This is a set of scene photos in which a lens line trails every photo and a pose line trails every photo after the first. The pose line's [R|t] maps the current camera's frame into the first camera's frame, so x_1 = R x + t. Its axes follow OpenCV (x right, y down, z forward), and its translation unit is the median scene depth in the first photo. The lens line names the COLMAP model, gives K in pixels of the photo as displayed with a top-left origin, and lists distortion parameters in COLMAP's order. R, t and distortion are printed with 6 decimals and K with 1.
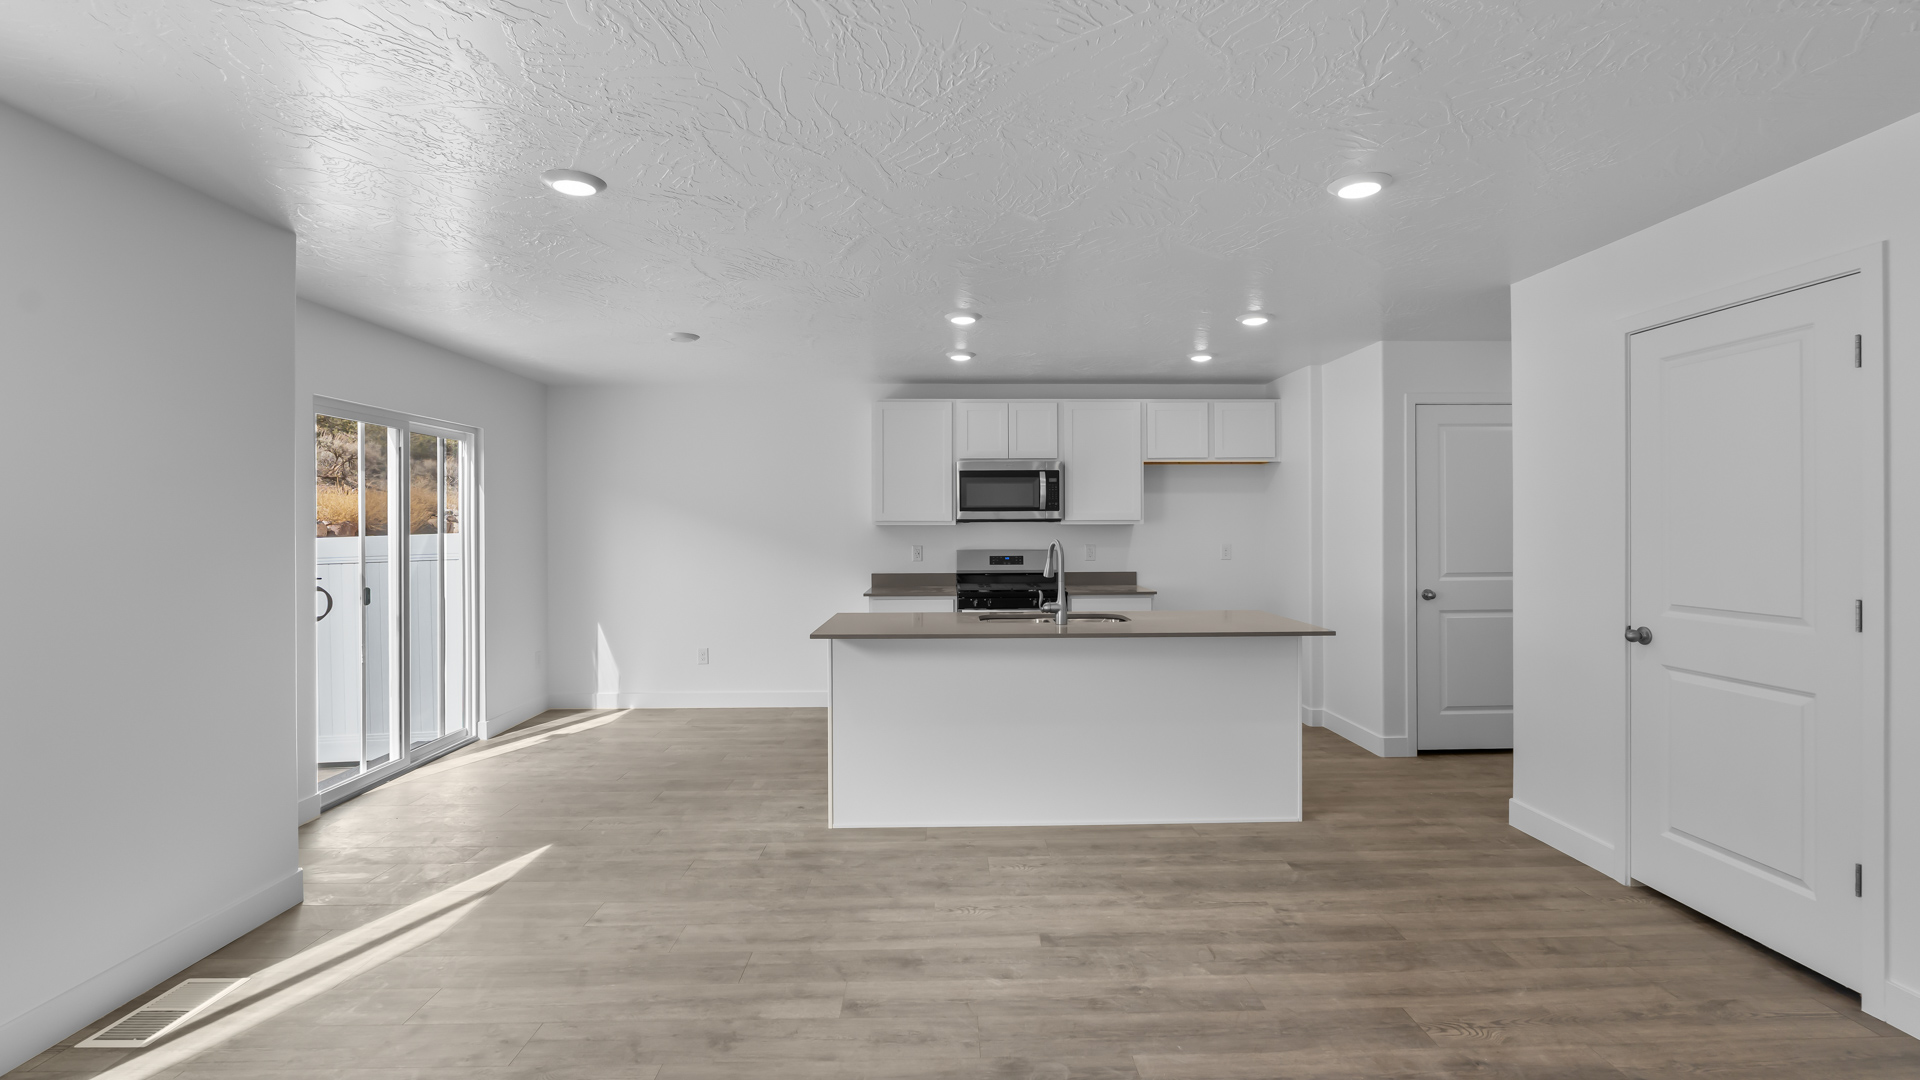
lens RADIAL K [[847.4, 0, 958.5], [0, 847.4, 528.2], [0, 0, 1]] dist [-0.003175, 0.000328]
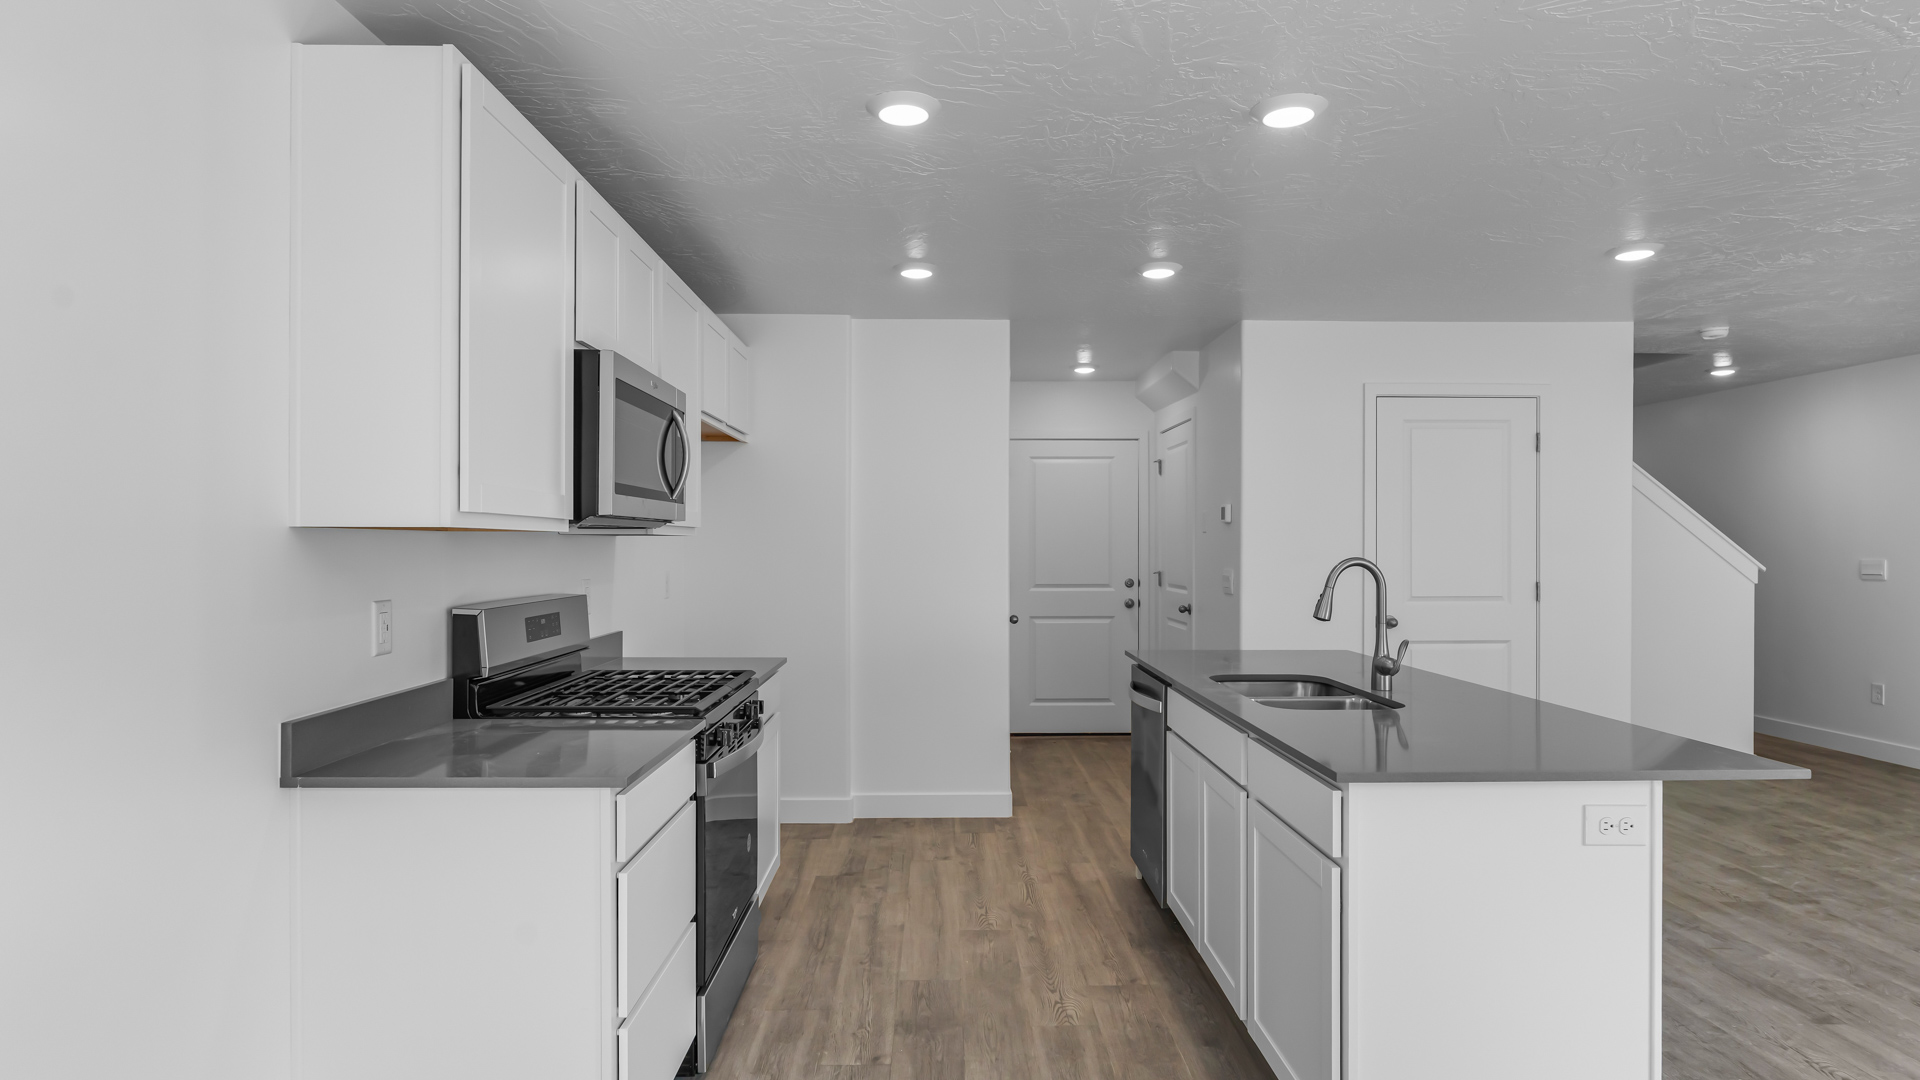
lens RADIAL K [[1039.6, 0, 957.1], [0, 1039.6, 544.1], [0, 0, 1]] dist [-0.003753, 0.000635]
pose [[-0.004684, 0.003827, 0.999982, -0.530151], [0.001478, 0.999992, -0.003820, 0.004705], [-0.999988, 0.001460, -0.004690, 1.061549]]
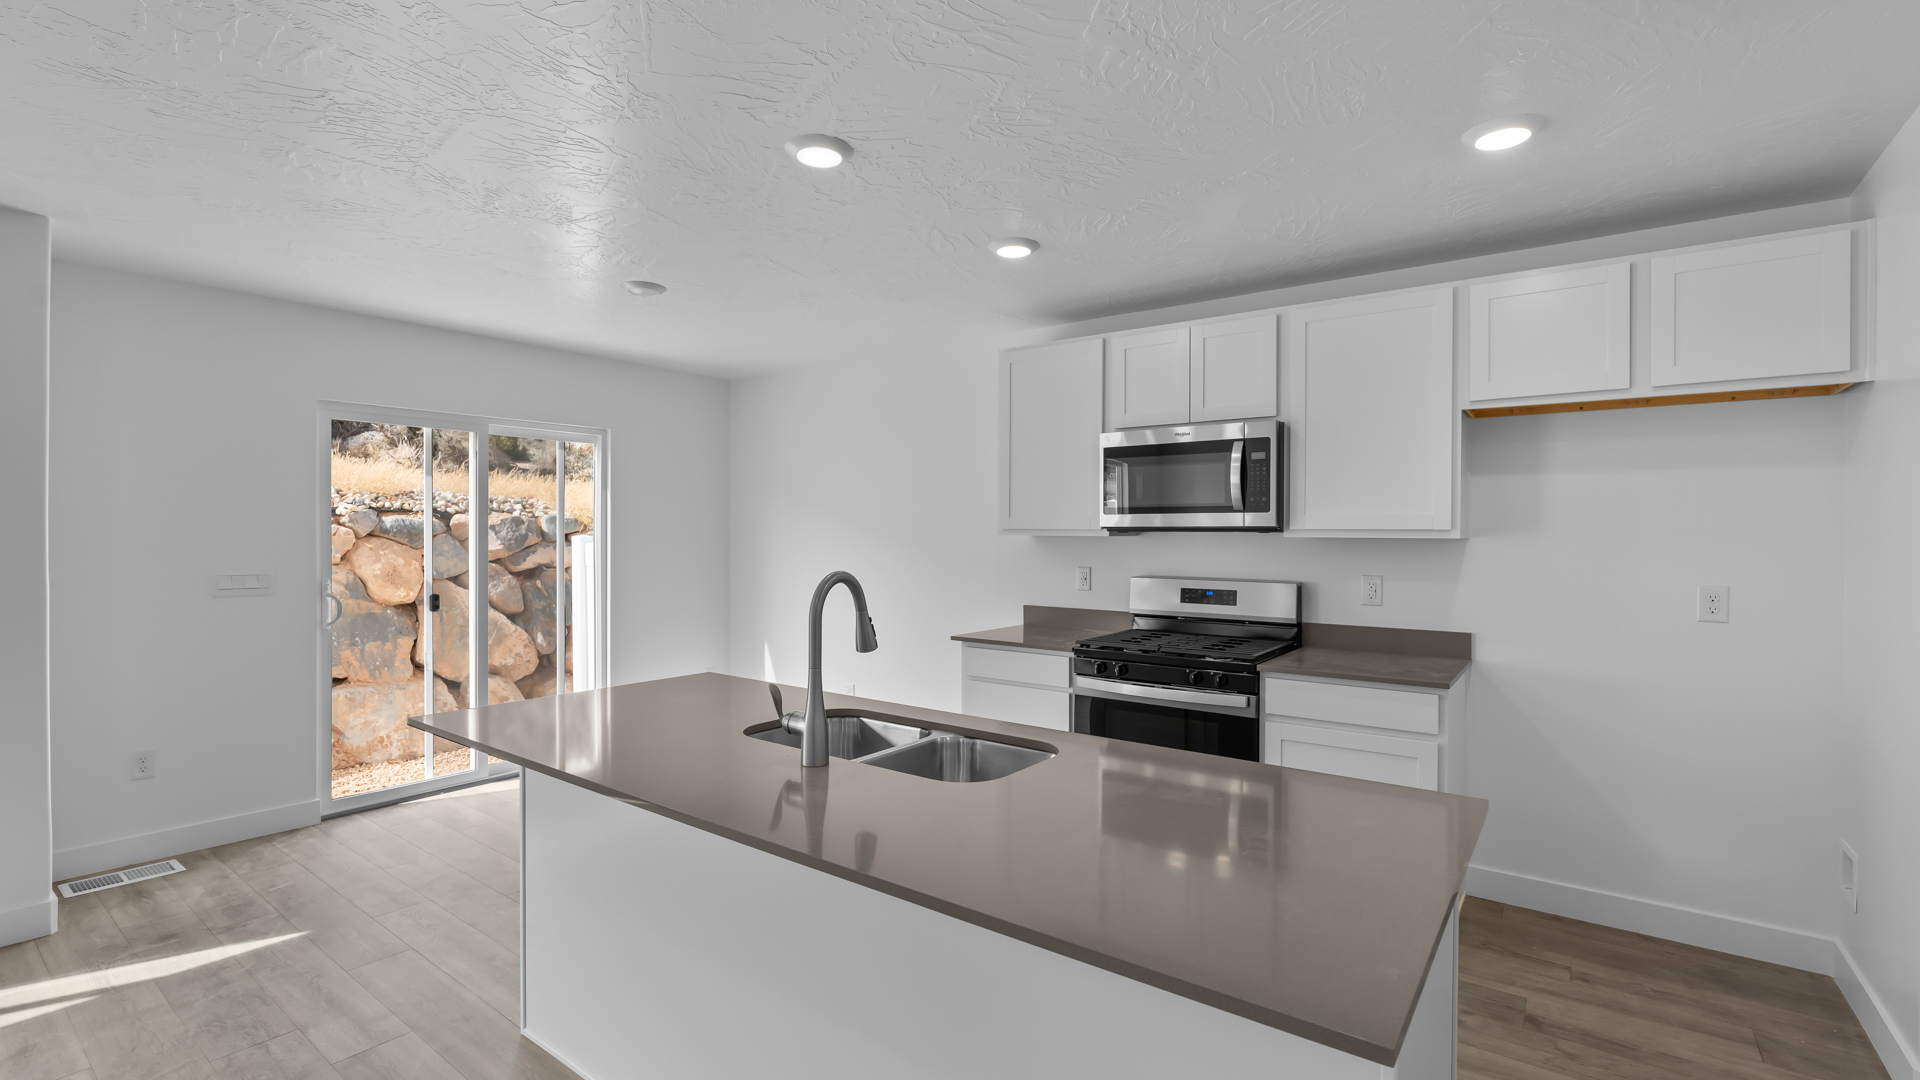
lens RADIAL K [[839.6, 0, 957.0], [0, 839.6, 540.0], [0, 0, 1]] dist [-0.002952, 0.000164]
pose [[0.789611, 0.012575, -0.613478, 0.359660], [-0.009104, 0.999920, 0.008778, -0.006727], [0.613540, -0.001346, 0.789663, 0.558964]]
